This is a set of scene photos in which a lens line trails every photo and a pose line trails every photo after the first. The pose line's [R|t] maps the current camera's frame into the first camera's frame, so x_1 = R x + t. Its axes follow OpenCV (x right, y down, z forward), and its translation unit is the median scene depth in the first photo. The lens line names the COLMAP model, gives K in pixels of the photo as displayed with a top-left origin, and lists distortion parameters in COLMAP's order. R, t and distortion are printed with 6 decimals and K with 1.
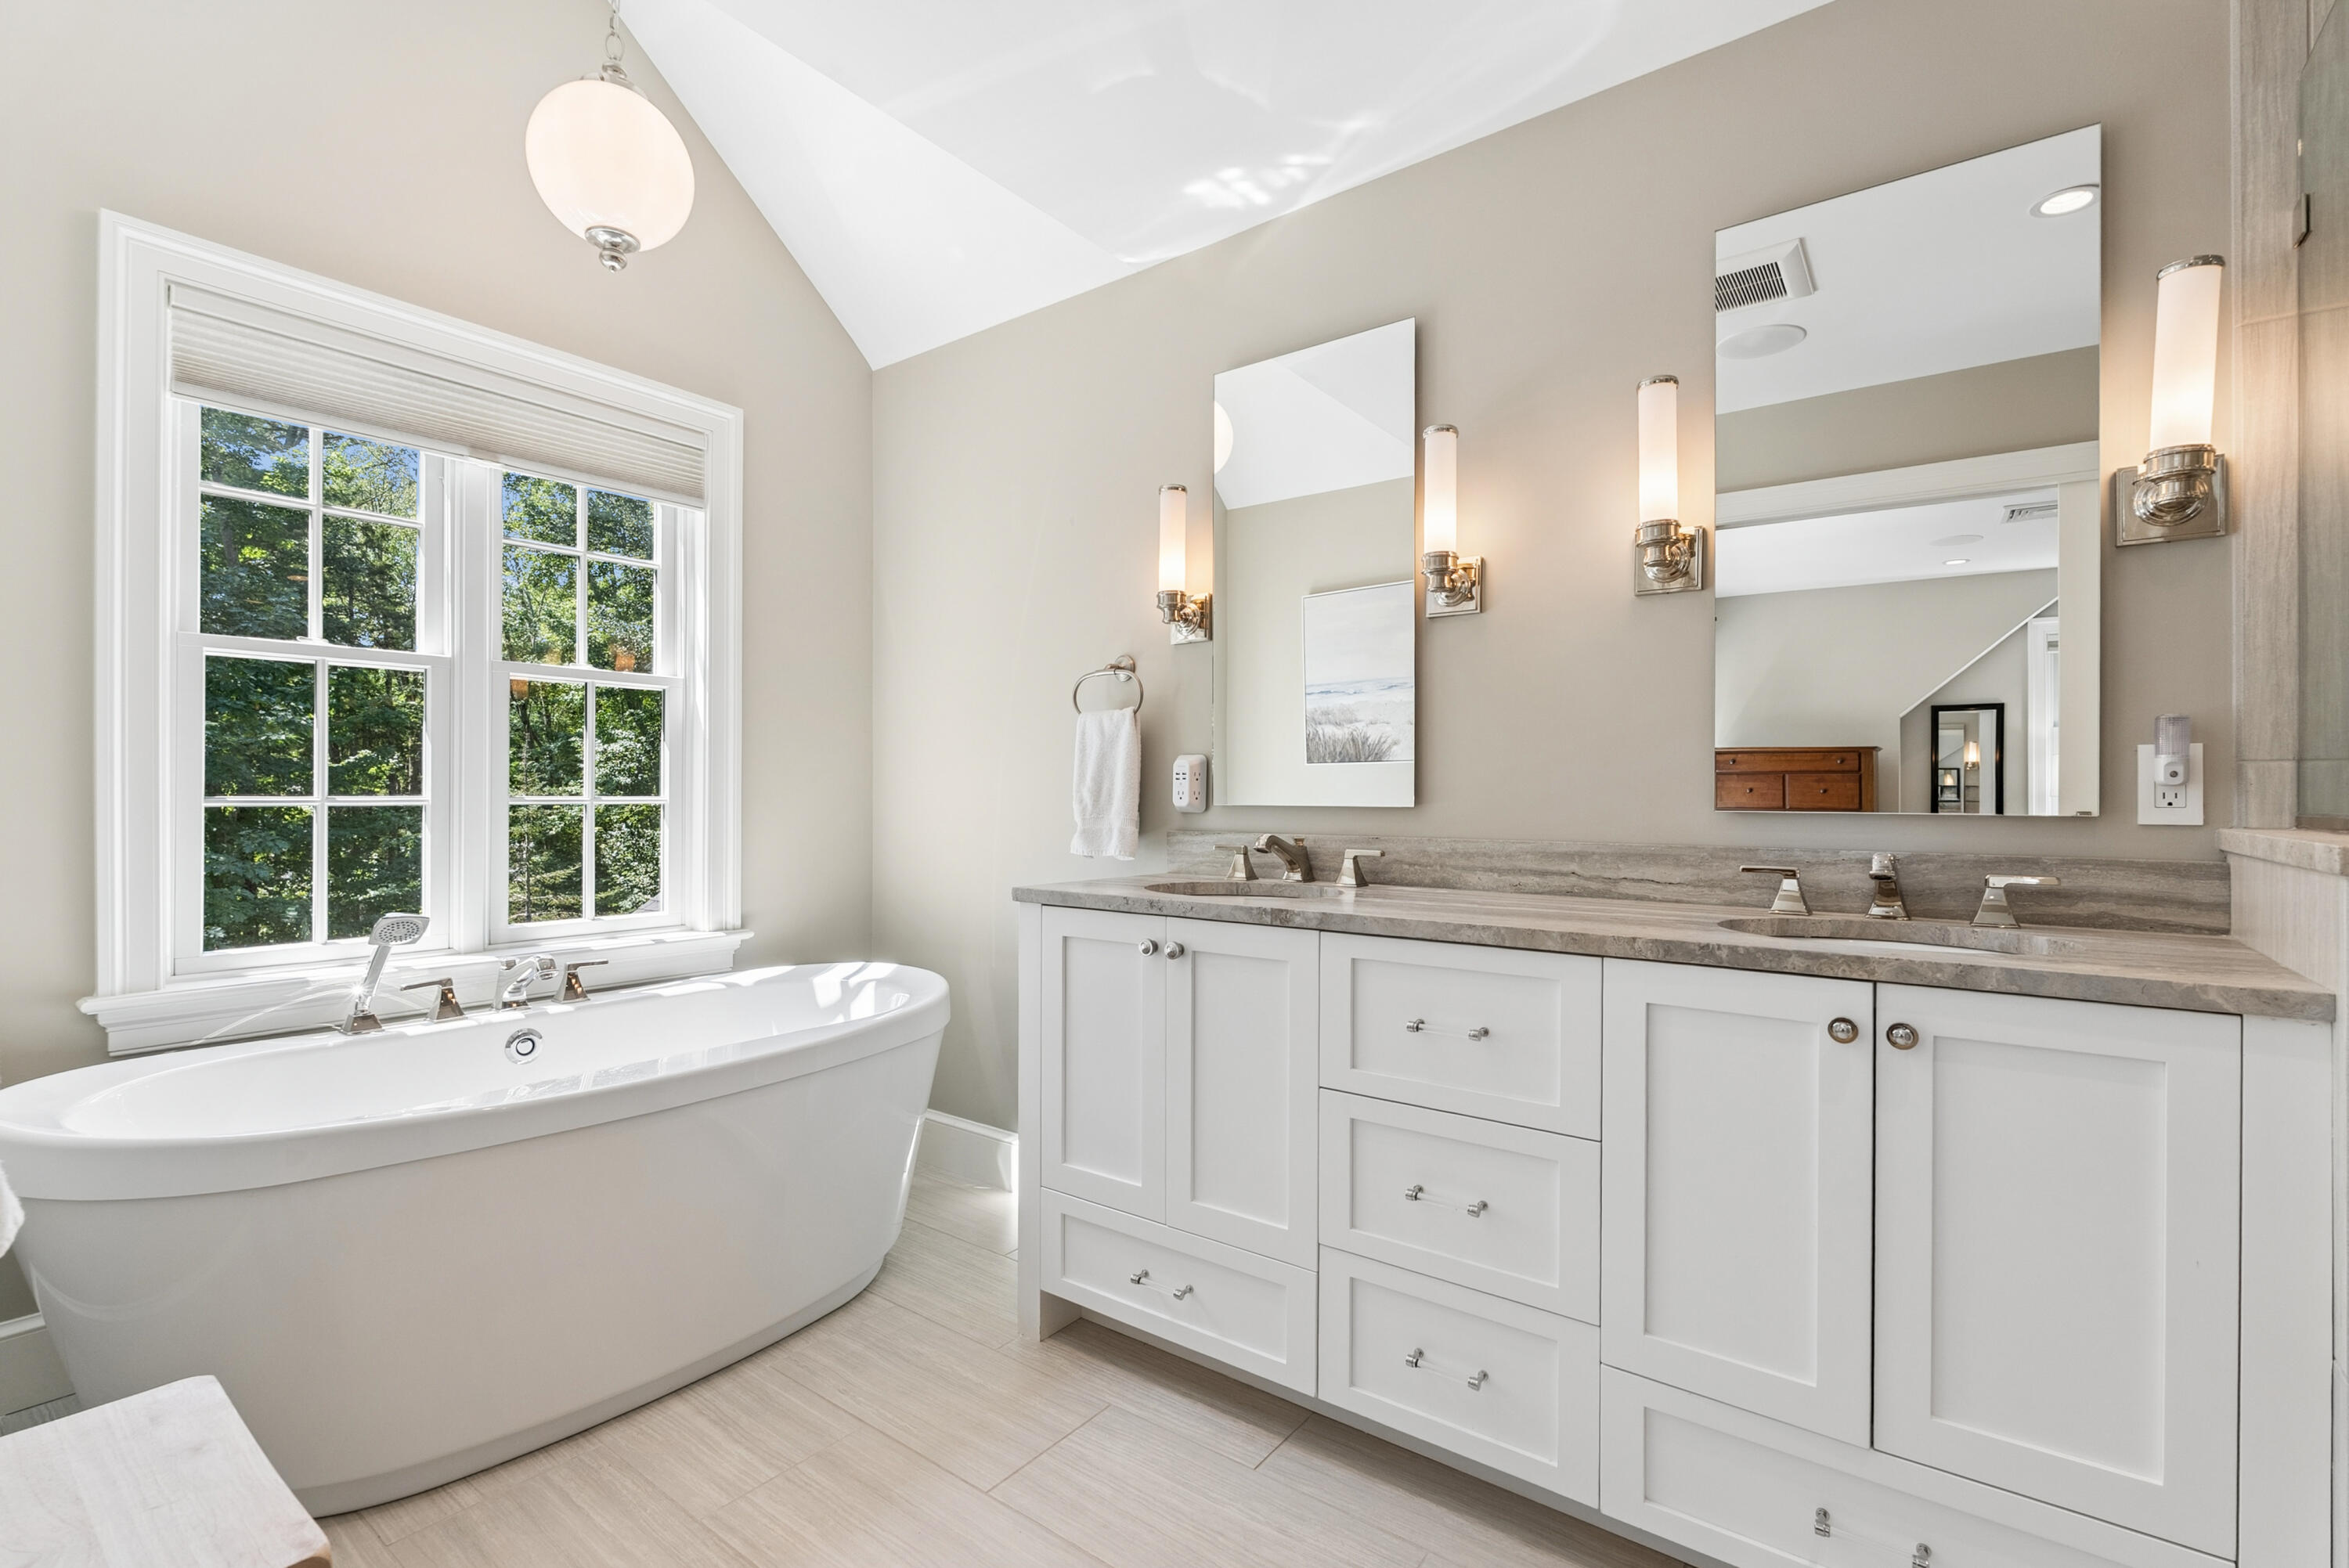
lens RADIAL K [[1044.3, 0, 1175.8], [0, 1044.3, 789.6], [0, 0, 1]] dist [-0.000990, 0.000006]
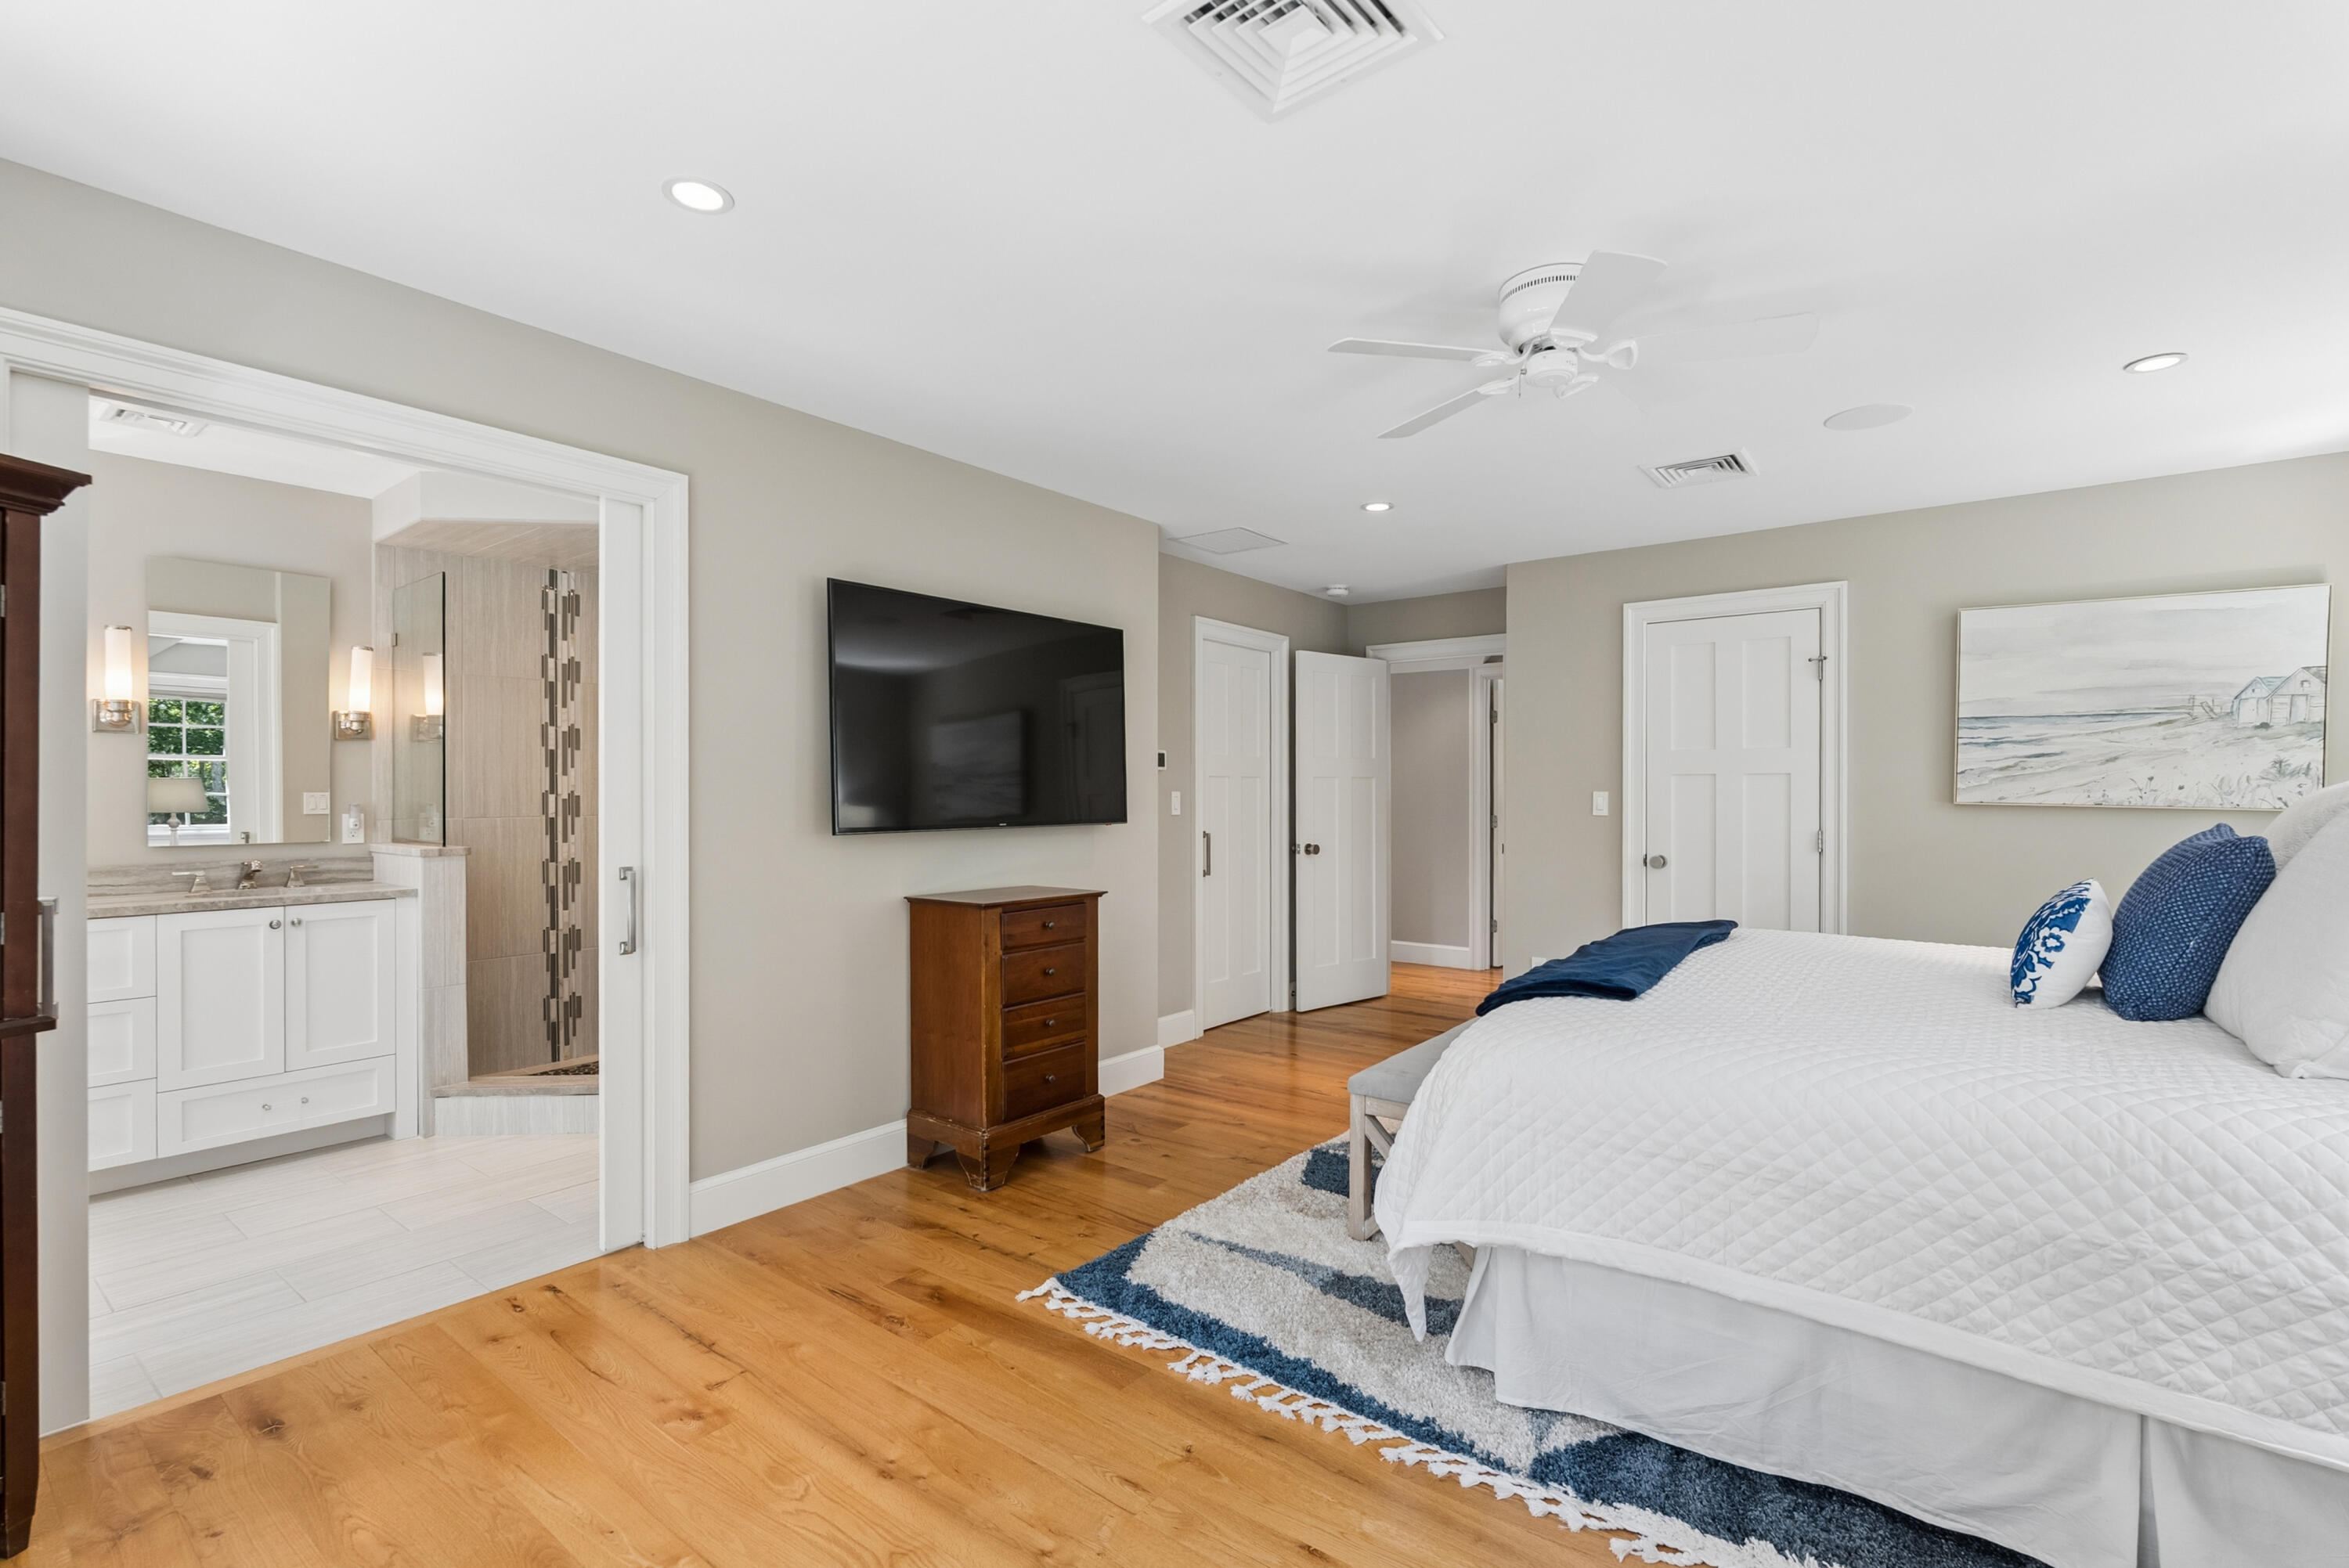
lens RADIAL K [[1044.3, 0, 1176.4], [0, 1044.3, 789.6], [0, 0, 1]] dist [-0.000990, 0.000006]
pose [[0.007330, -0.002666, 0.999970, -1.862258], [-0.002601, 0.999993, 0.002685, -0.125869], [-0.999970, -0.002621, 0.007323, -1.245206]]
